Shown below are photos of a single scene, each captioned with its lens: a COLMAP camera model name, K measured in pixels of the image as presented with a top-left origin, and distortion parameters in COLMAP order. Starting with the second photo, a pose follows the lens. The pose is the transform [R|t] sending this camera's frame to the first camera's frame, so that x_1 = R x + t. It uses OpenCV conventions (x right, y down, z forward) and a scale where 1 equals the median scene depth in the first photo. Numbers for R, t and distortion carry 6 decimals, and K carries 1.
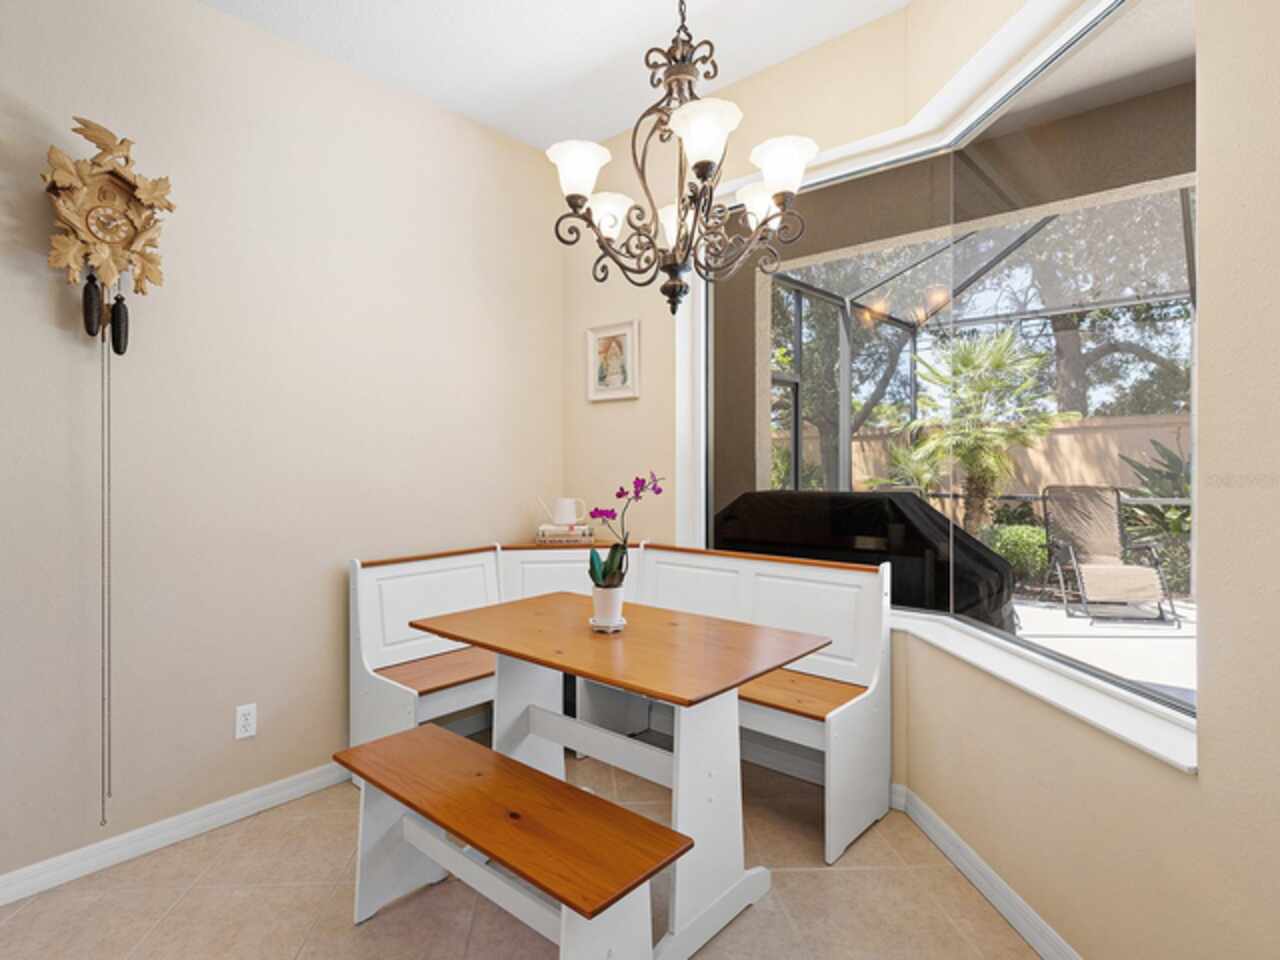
lens RADIAL K [[674.2, 0, 641.5], [0, 674.2, 450.4], [0, 0, 1]] dist [-0.051675, -0.000005]
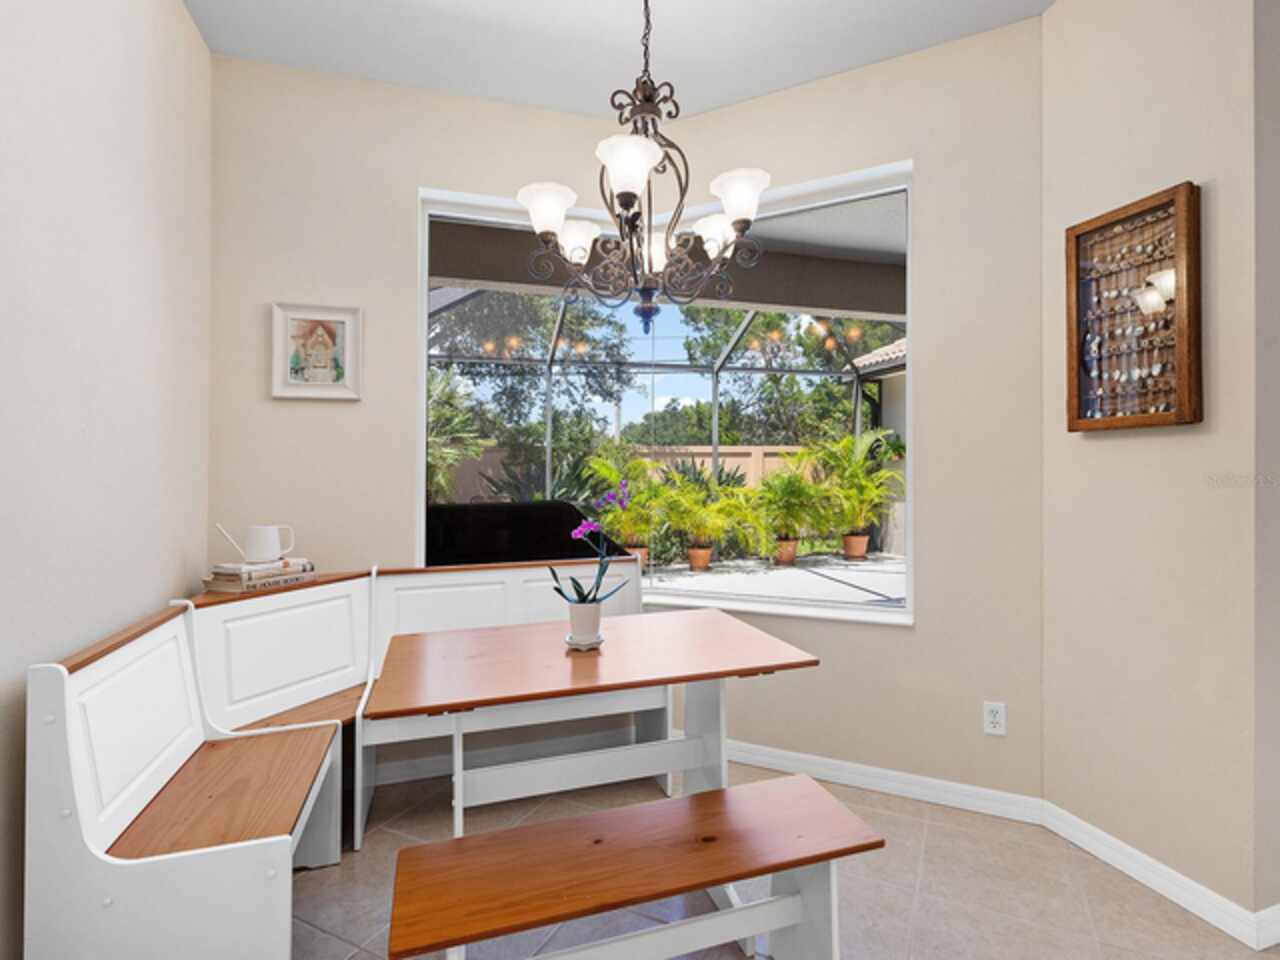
lens RADIAL K [[647.0, 0, 641.2], [0, 647.0, 450.2], [0, 0, 1]] dist [0.001106, 0.000066]
pose [[0.543223, 0.020799, 0.839331, -0.499691], [0.002213, 0.999654, -0.026203, 0.007662], [-0.839586, 0.016091, 0.542989, 0.265229]]
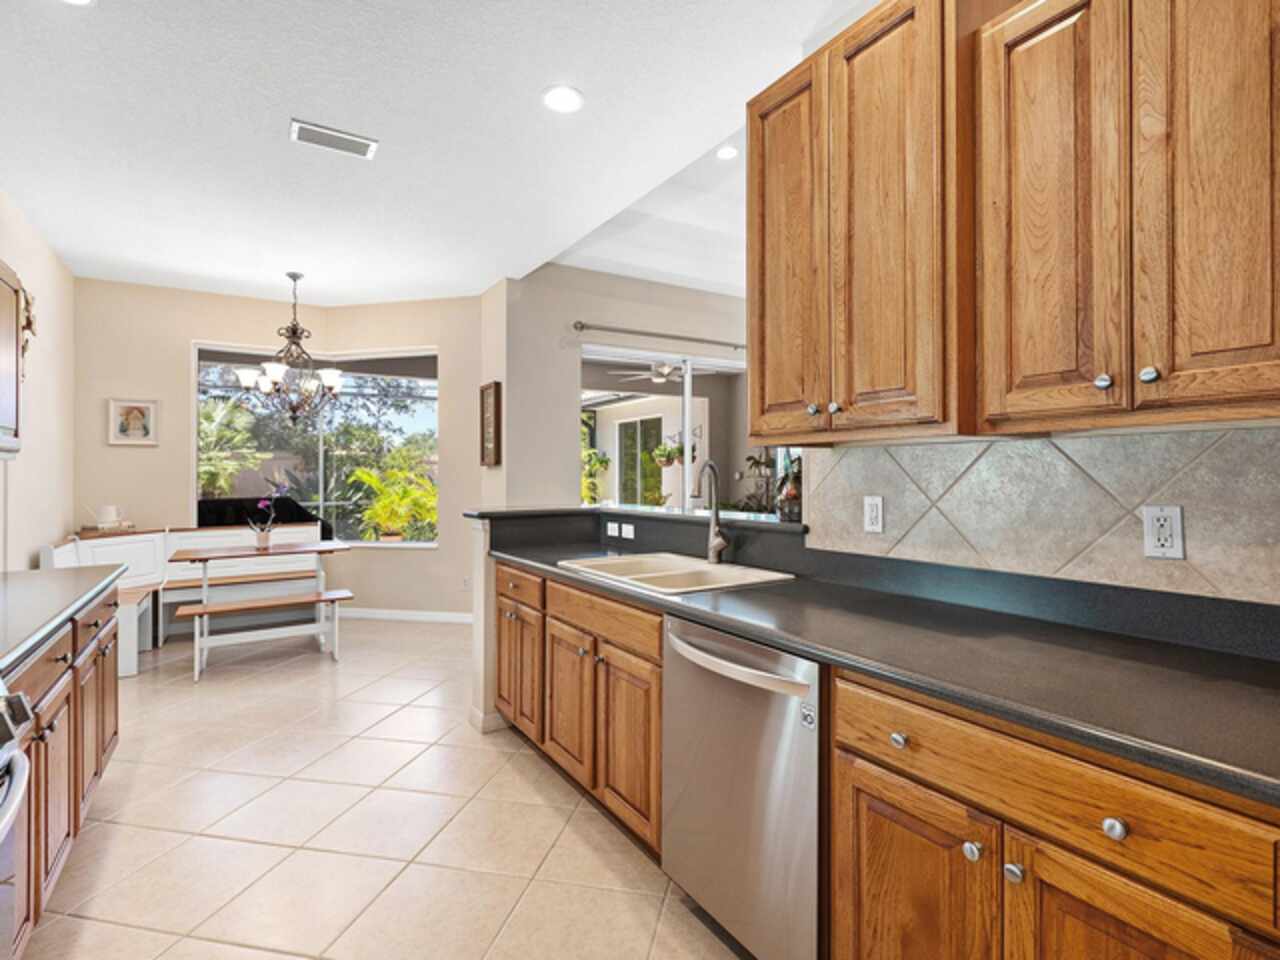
lens RADIAL K [[637.3, 0, 646.7], [0, 637.3, 470.3], [0, 0, 1]] dist [0.002625, 0.000305]
pose [[0.308582, 0.002584, 0.951194, -1.182837], [-0.001926, 0.999996, -0.002091, -0.013677], [-0.951196, -0.001187, 0.308586, -0.695214]]
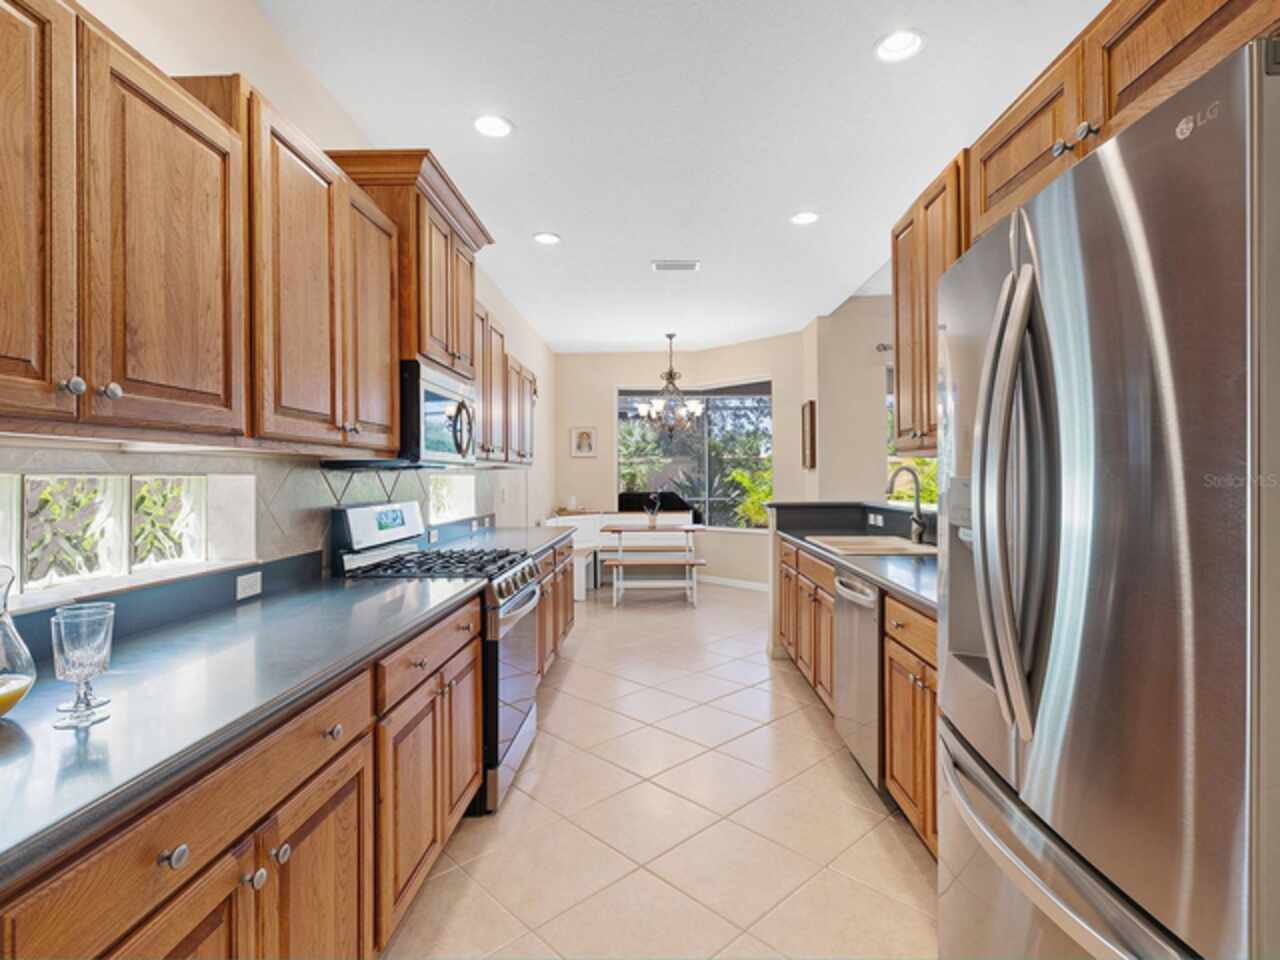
lens RADIAL K [[646.2, 0, 652.1], [0, 646.2, 474.3], [0, 0, 1]] dist [0.001309, -0.000059]
pose [[0.782407, -0.004399, 0.622752, -1.413921], [0.002408, 0.999989, 0.004039, -0.019070], [-0.622763, -0.001661, 0.782409, -1.106445]]
